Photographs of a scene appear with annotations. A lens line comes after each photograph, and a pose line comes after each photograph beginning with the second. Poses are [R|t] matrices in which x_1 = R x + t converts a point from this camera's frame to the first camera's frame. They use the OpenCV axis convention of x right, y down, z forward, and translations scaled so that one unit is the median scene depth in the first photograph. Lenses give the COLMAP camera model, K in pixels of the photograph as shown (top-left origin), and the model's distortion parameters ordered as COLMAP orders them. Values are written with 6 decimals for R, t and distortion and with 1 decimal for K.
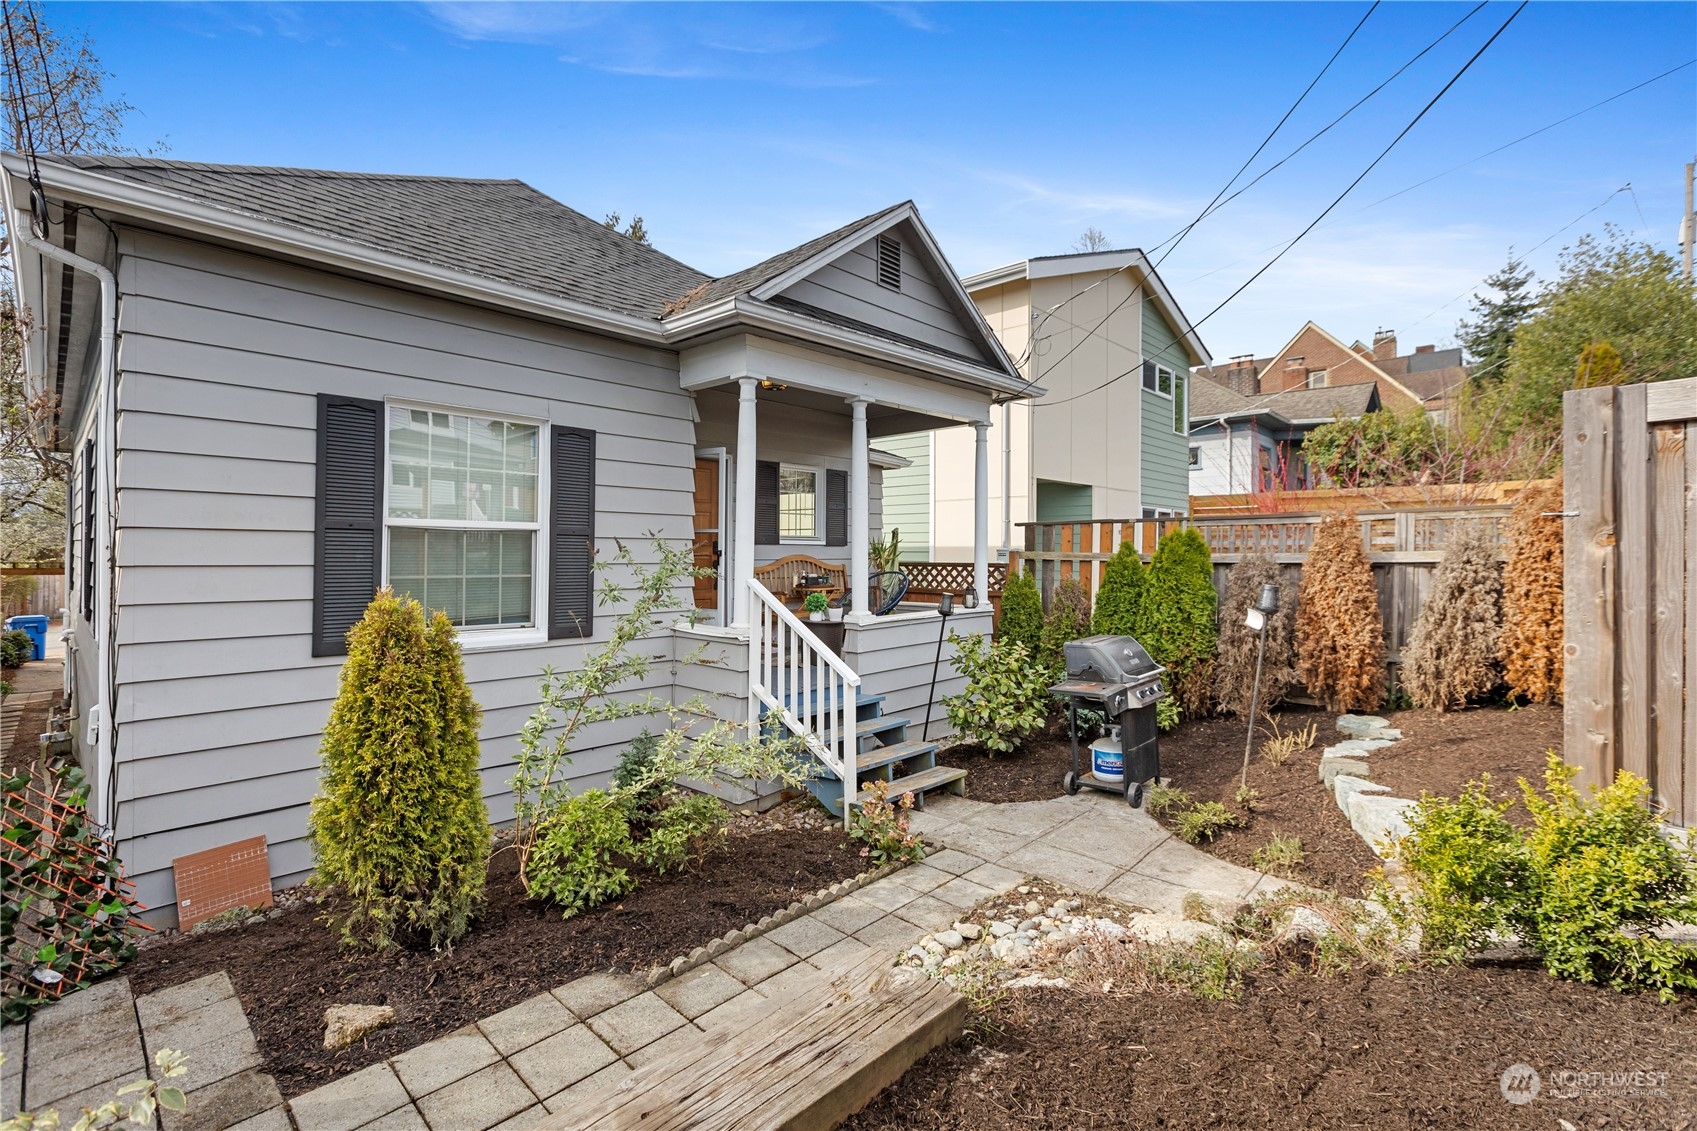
lens RADIAL K [[765.9, 0, 848.4], [0, 765.9, 546.1], [0, 0, 1]] dist [-0.000005, -0.000181]
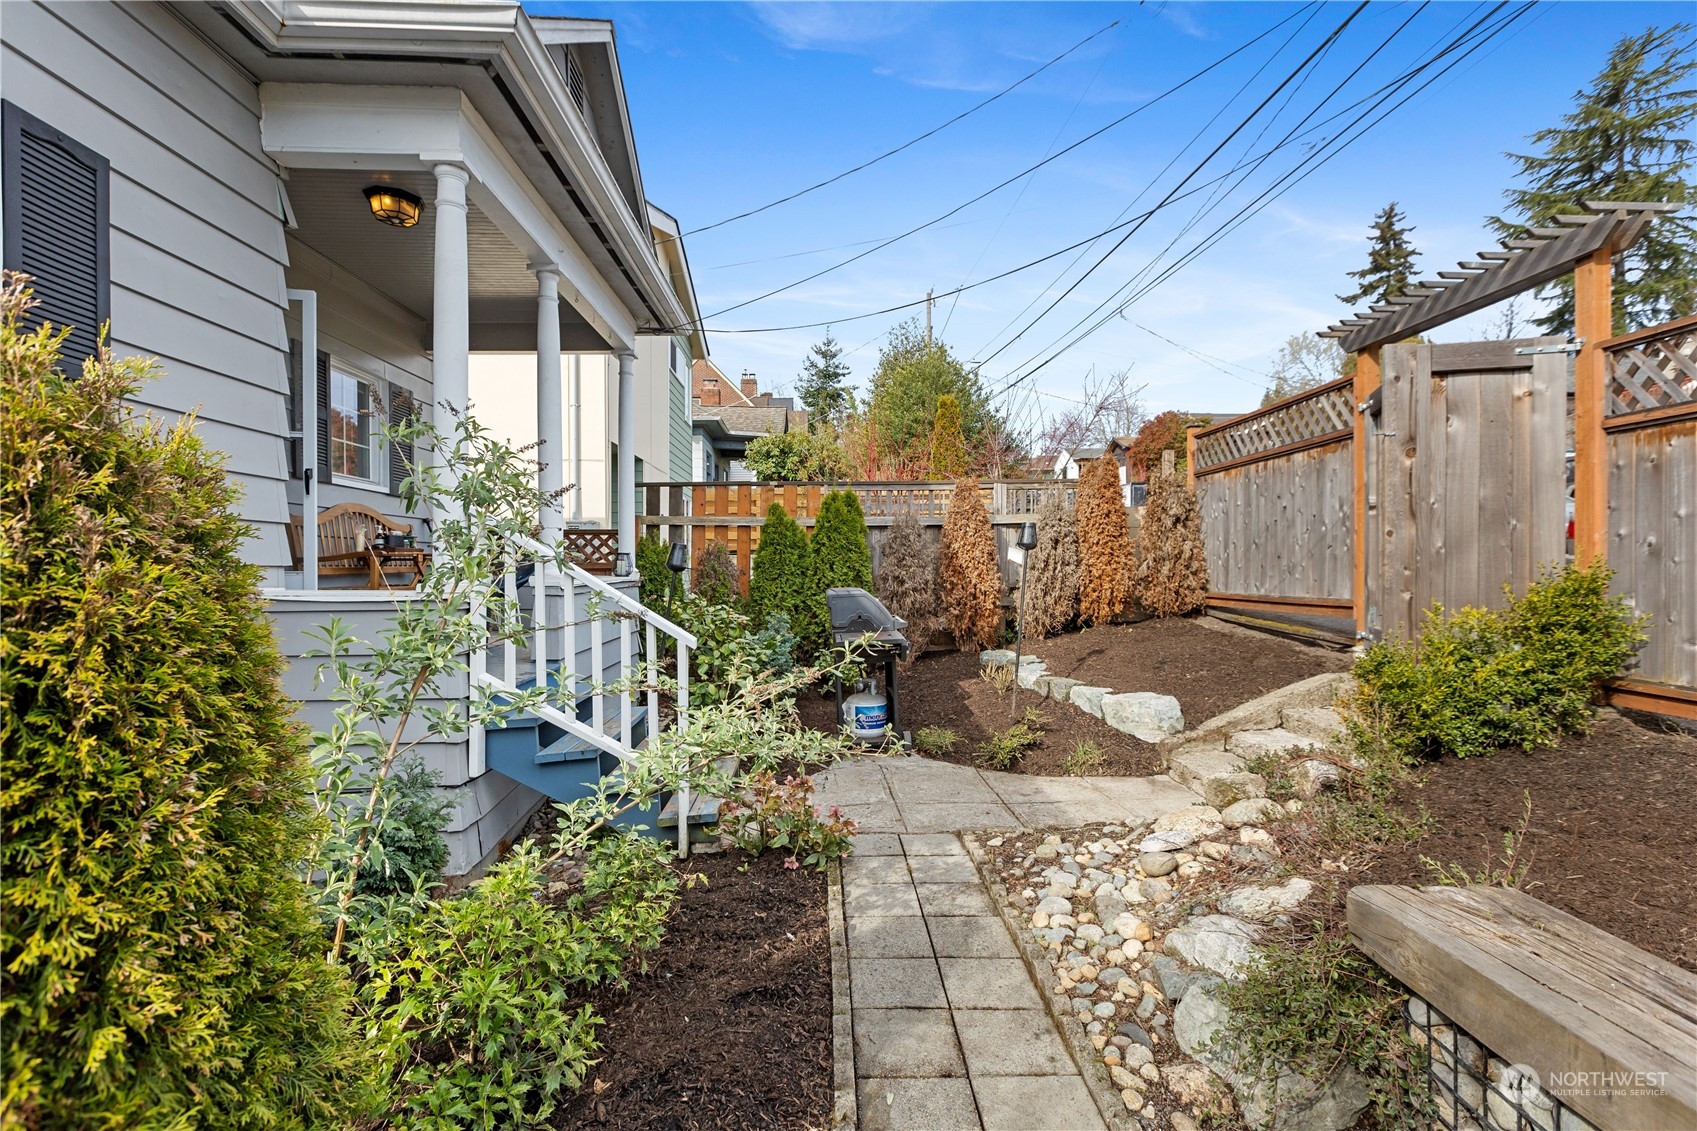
lens RADIAL K [[765.9, 0, 845.9], [0, 765.9, 573.7], [0, 0, 1]] dist [-0.000005, -0.000181]
pose [[0.702839, -0.011754, 0.711251, -0.317323], [0.000712, 0.999875, 0.015820, 0.081613], [-0.711348, -0.010613, 0.702760, 0.322189]]
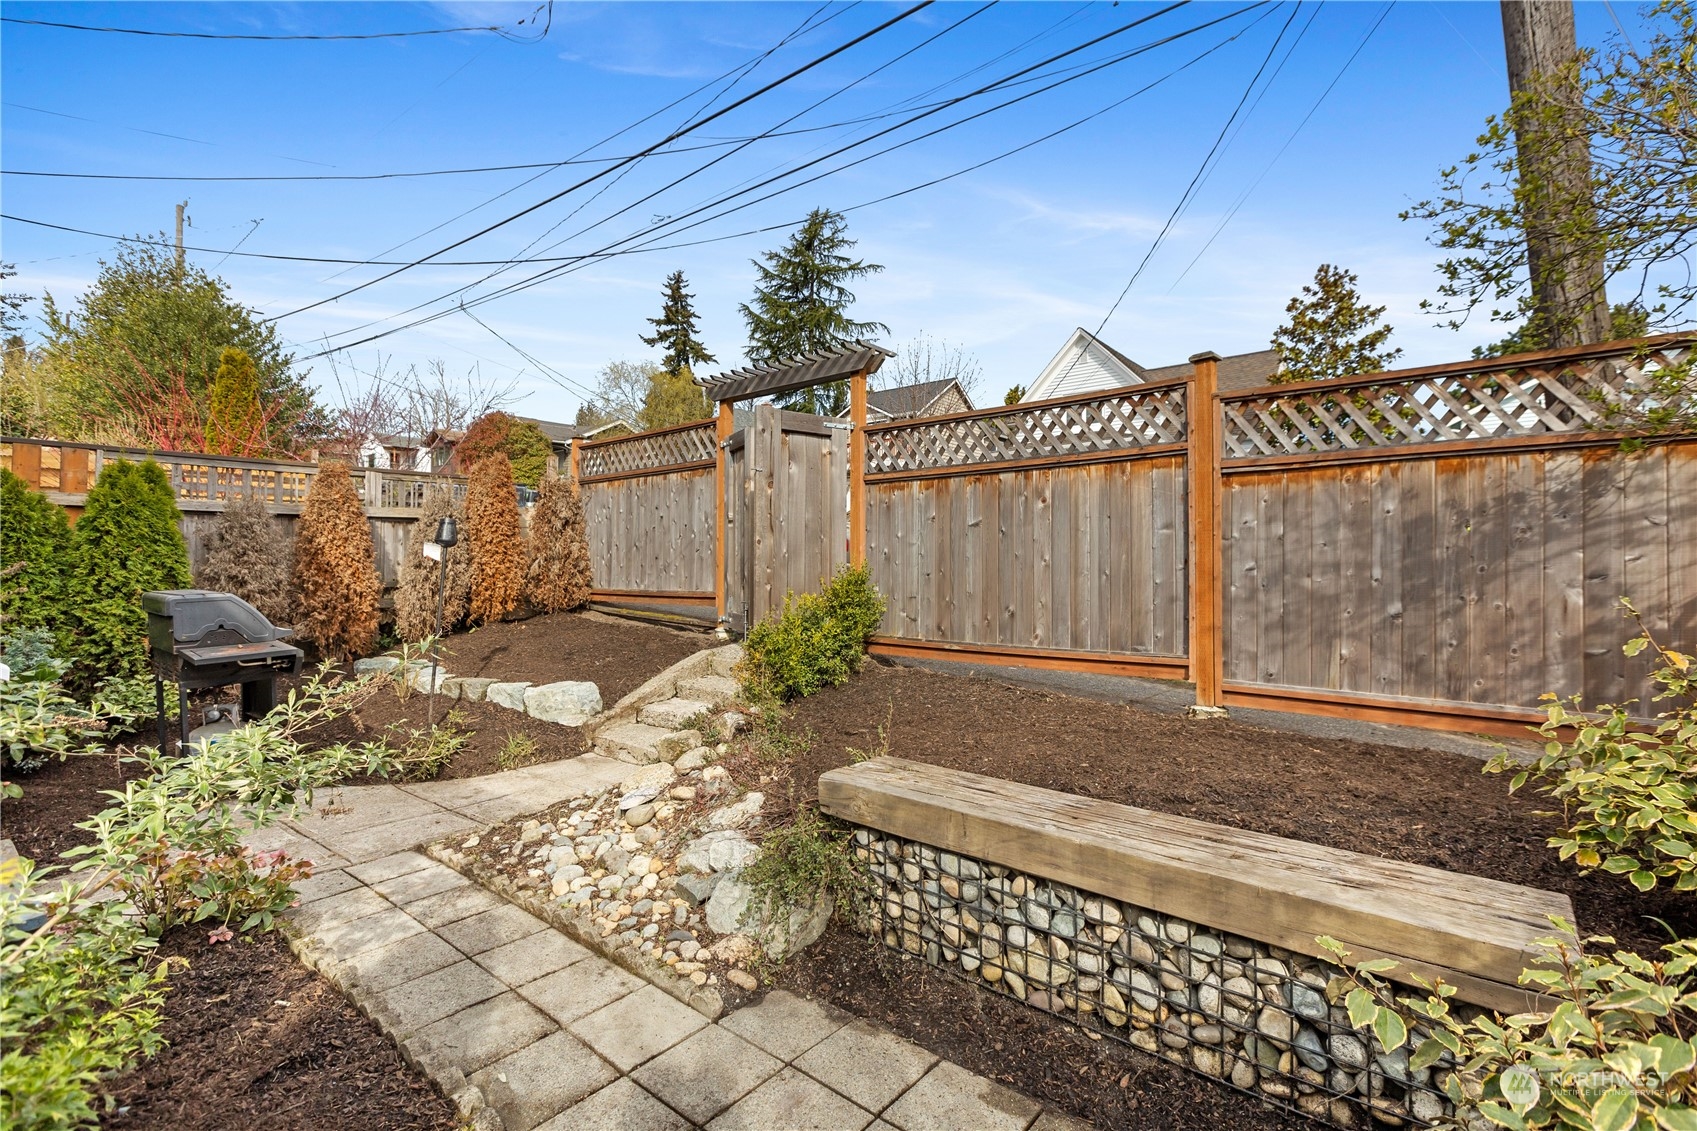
lens RADIAL K [[765.9, 0, 863.1], [0, 765.9, 564.8], [0, 0, 1]] dist [-0.000005, -0.000181]
pose [[-0.099266, -0.000522, 0.995061, -0.429055], [-0.009288, 0.999957, -0.000402, 0.083897], [-0.995018, -0.009282, -0.099267, 0.416955]]
